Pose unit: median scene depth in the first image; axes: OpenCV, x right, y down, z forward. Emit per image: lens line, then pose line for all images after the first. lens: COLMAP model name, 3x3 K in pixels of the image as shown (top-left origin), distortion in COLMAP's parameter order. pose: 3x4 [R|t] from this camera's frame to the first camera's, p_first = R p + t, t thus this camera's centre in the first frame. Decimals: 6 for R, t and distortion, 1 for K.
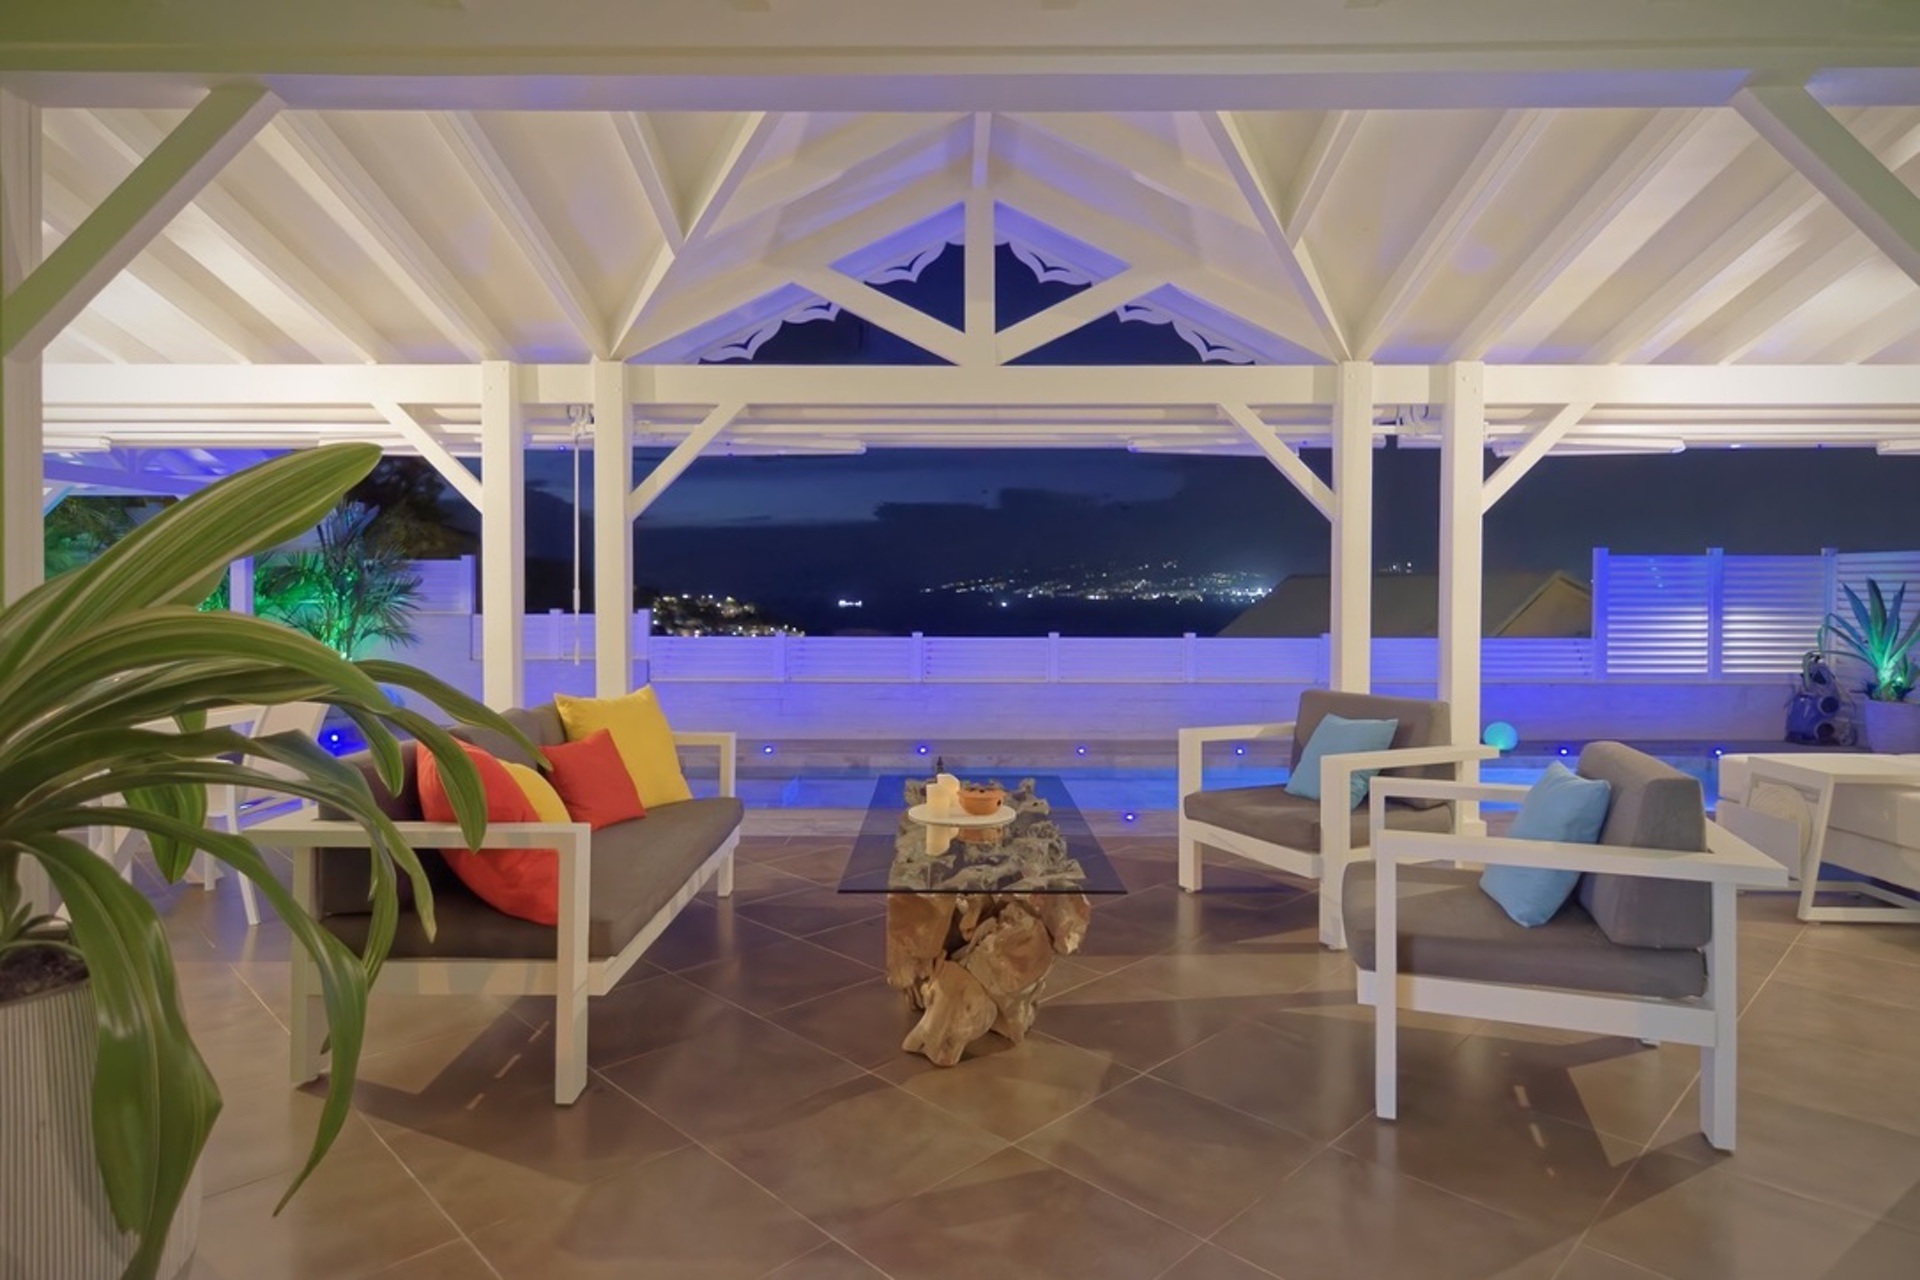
lens RADIAL K [[1082.6, 0, 961.8], [0, 1082.6, 617.4], [0, 0, 1]] dist [-0.000469, -0.000379]
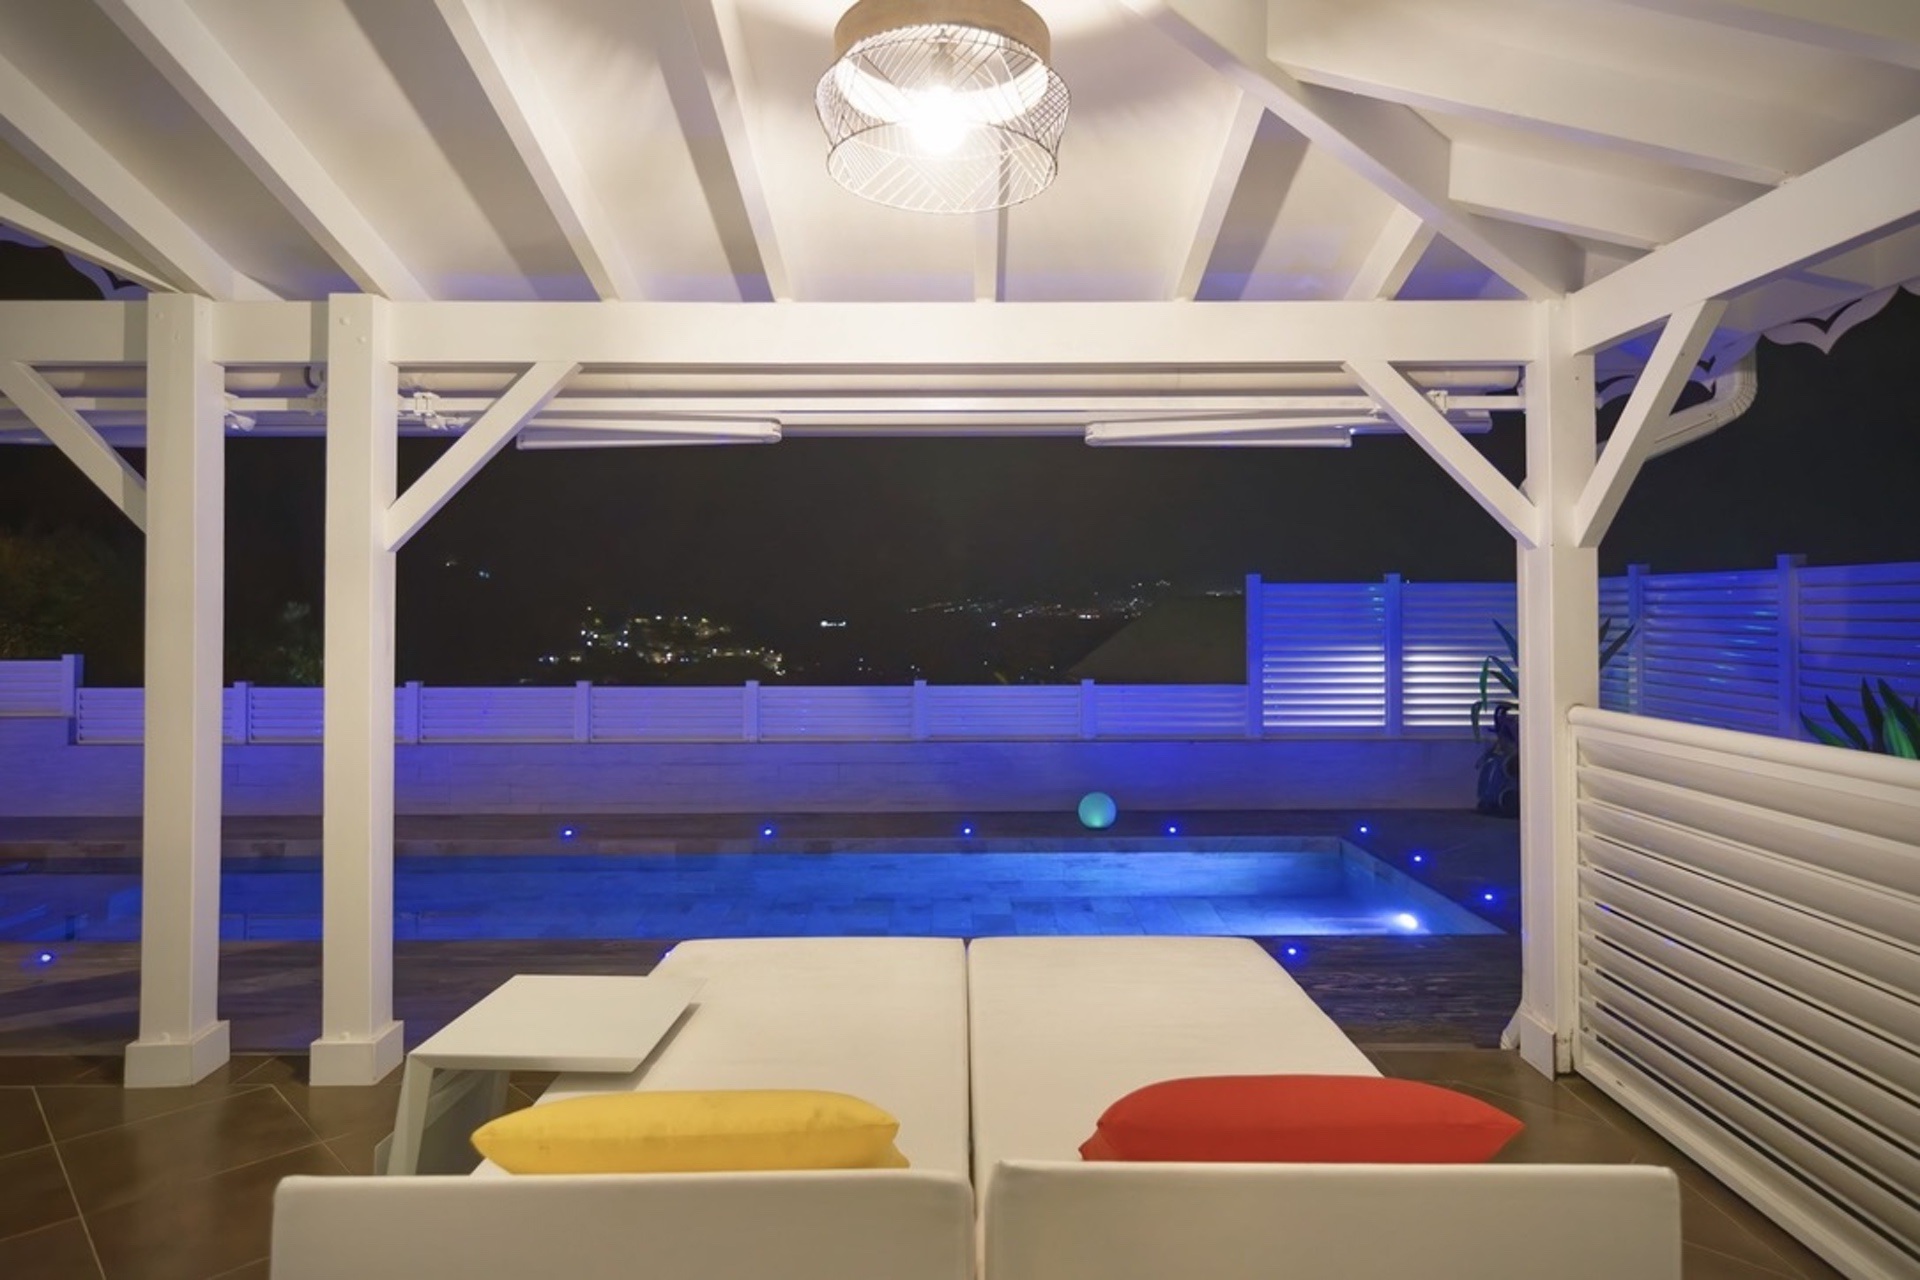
lens RADIAL K [[1104.9, 0, 967.6], [0, 1104.9, 602.4], [0, 0, 1]] dist [0.003393, 0.000516]
pose [[0.999873, -0.003951, 0.015449, 0.780853], [0.004442, 0.999481, -0.031894, -0.036967], [-0.015315, 0.031959, 0.999372, 0.355852]]
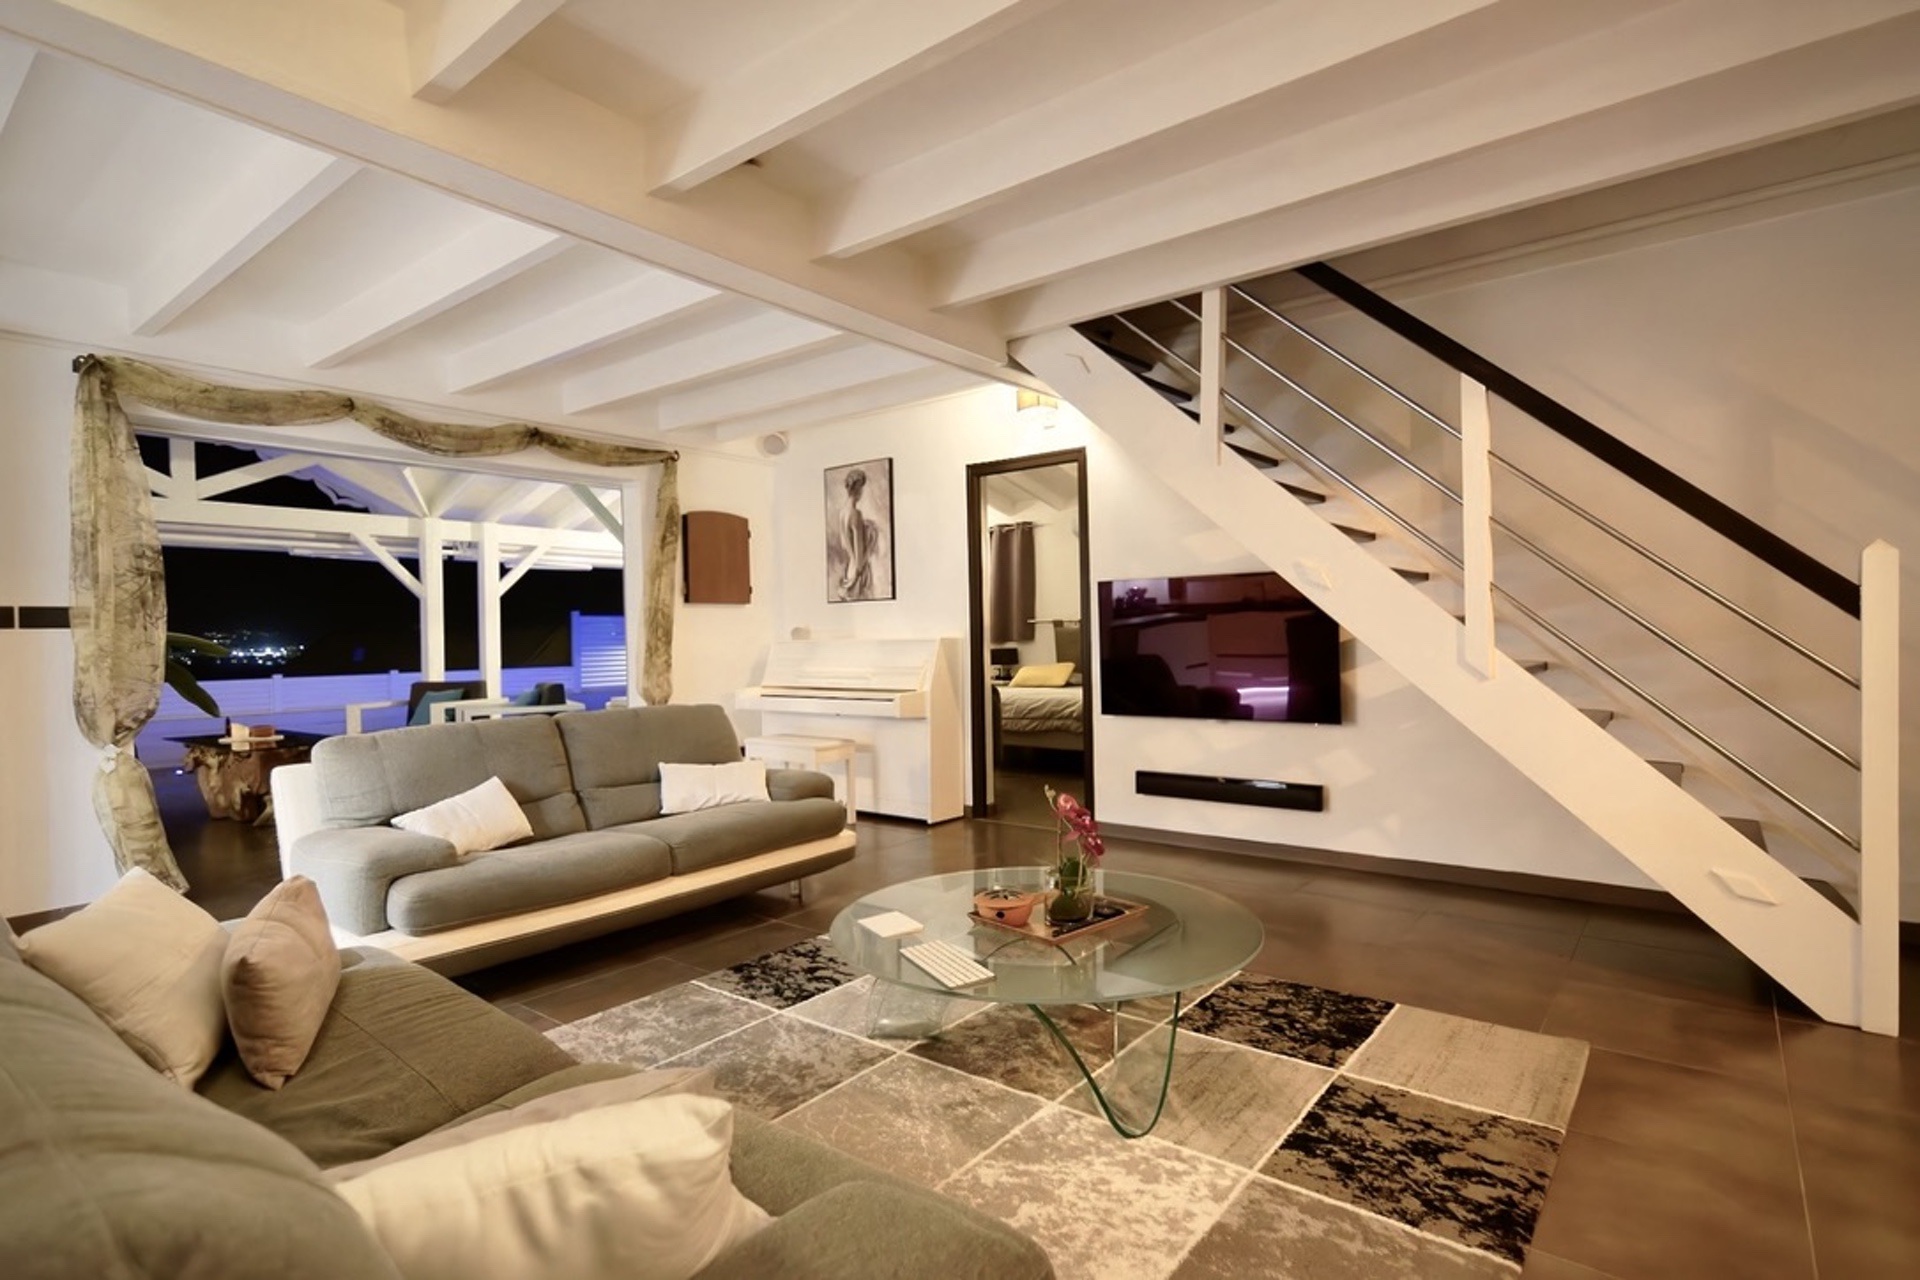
lens RADIAL K [[933.8, 0, 971.8], [0, 933.8, 637.5], [0, 0, 1]] dist [0.005579, -0.000508]
pose [[0.612595, -0.012220, 0.790302, -0.360132], [0.038287, 0.999165, -0.014228, 0.040338], [-0.789469, 0.038975, 0.612552, -0.761960]]
